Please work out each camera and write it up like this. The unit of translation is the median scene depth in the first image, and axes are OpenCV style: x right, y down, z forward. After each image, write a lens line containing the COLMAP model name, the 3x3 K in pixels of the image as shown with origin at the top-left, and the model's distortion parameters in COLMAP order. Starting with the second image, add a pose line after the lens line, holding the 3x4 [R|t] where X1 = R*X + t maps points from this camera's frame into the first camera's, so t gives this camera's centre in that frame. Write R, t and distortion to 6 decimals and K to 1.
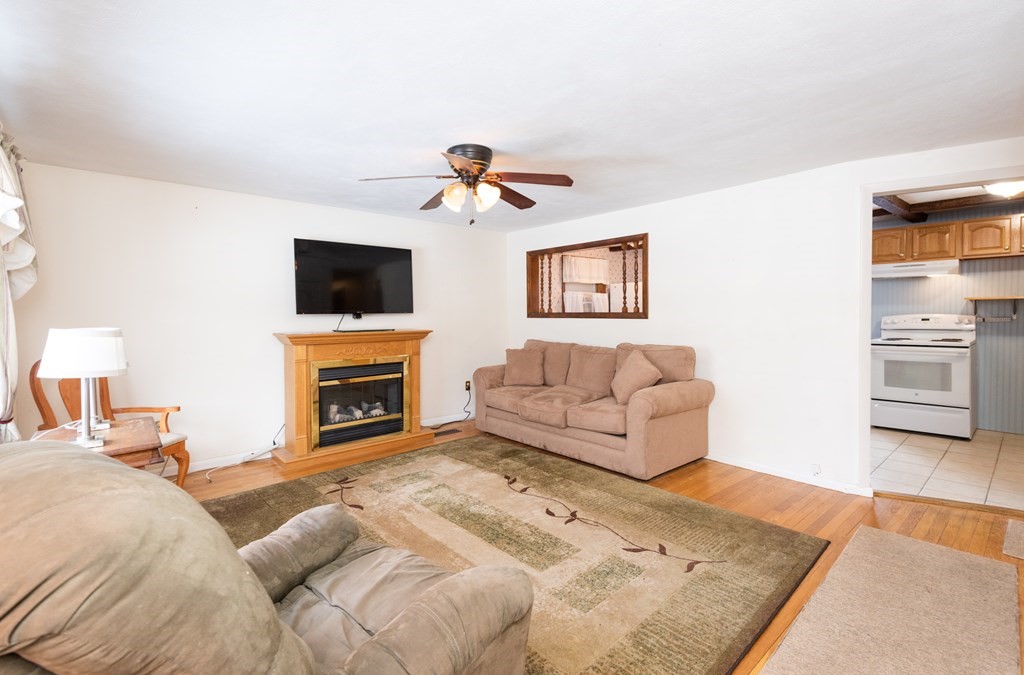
lens RADIAL K [[459.8, 0, 518.9], [0, 459.8, 321.3], [0, 0, 1]] dist [0.013347, -0.004875]
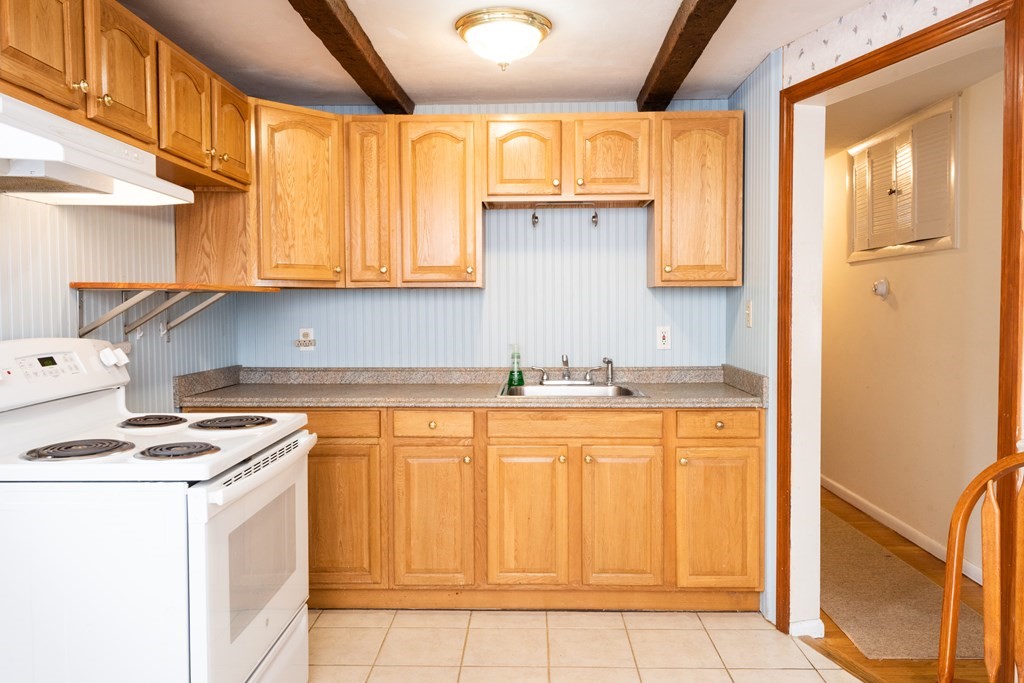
lens RADIAL K [[756.6, 0, 515.5], [0, 756.6, 331.7], [0, 0, 1]] dist [0.039505, -0.011939]
pose [[-0.717339, -0.011085, 0.696636, 0.524421], [0.026287, 0.998731, 0.042961, -0.041189], [-0.696229, 0.049130, -0.716137, 1.477244]]
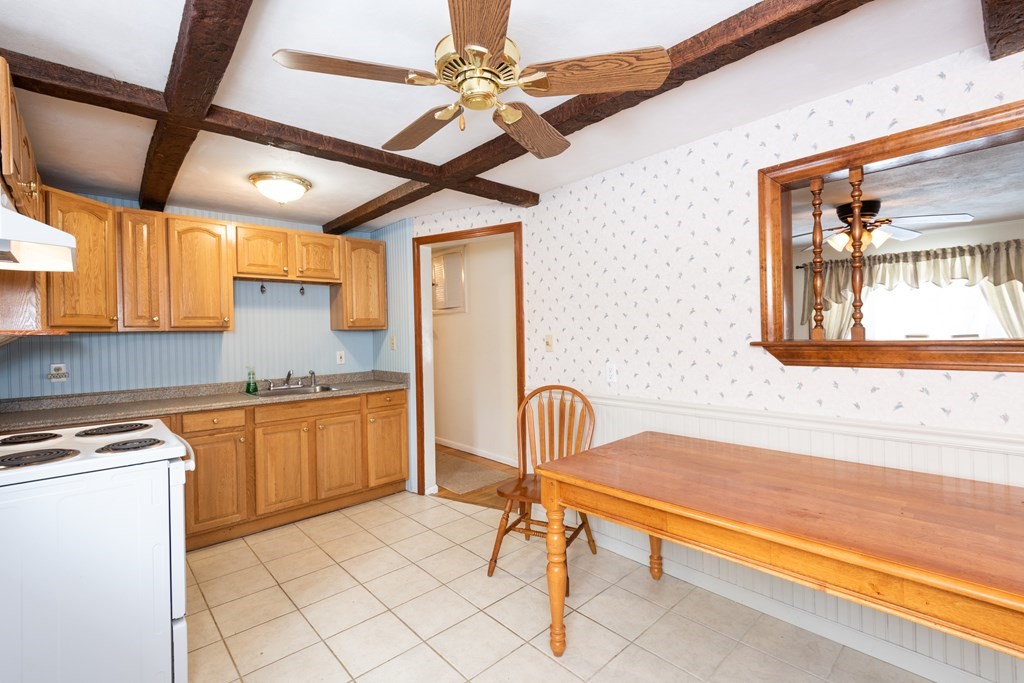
lens RADIAL K [[459.8, 0, 512.7], [0, 459.8, 330.7], [0, 0, 1]] dist [0.013347, -0.004875]
pose [[-0.999511, 0.031069, 0.003439, 0.659994], [0.031119, 0.999393, 0.015687, -0.053573], [-0.002950, 0.015786, -0.999871, 1.717772]]
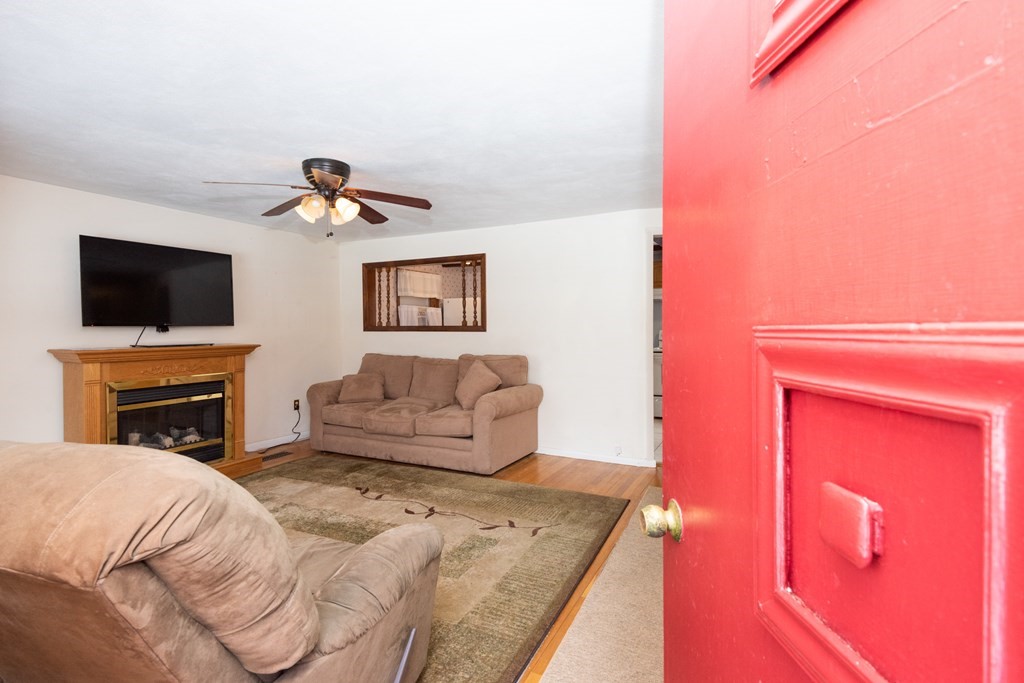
lens RADIAL K [[482.2, 0, 517.9], [0, 482.2, 331.1], [0, 0, 1]] dist [0.017355, -0.001142]
pose [[0.928274, -0.001144, 0.371896, -0.086224], [0.005959, 0.999913, -0.011796, 0.008496], [-0.371850, 0.013166, 0.928199, -0.105331]]
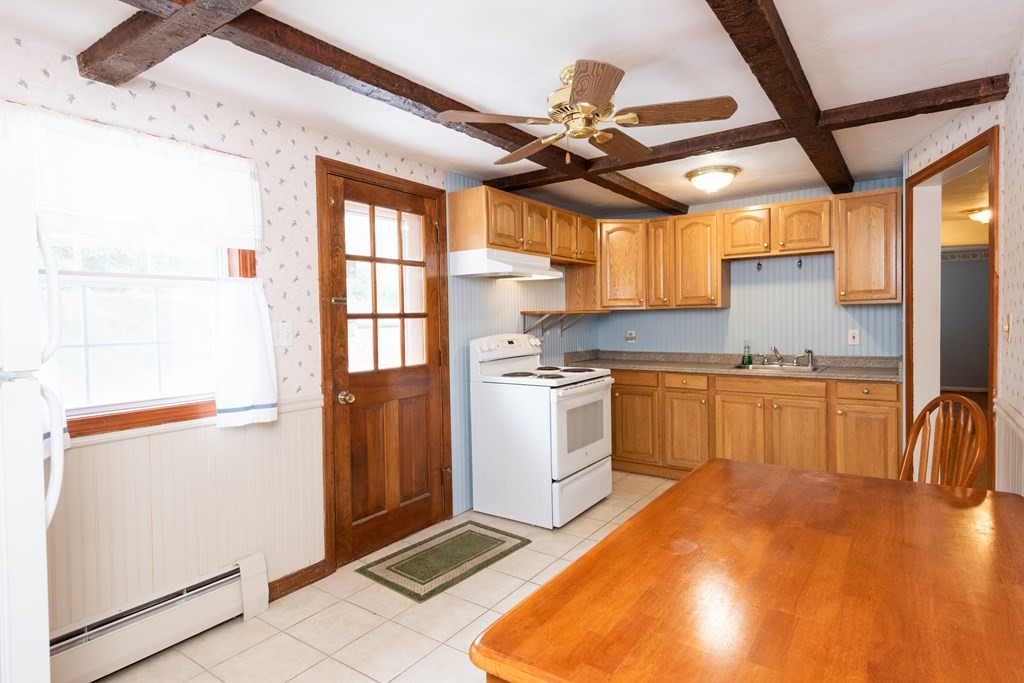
lens RADIAL K [[552.6, 0, 505.1], [0, 552.6, 328.3], [0, 0, 1]] dist [0.027289, -0.001150]
pose [[-0.196379, -0.001887, 0.980526, 0.124973], [0.040066, 0.999147, 0.009948, -0.042414], [-0.979709, 0.041240, -0.196136, 1.532561]]
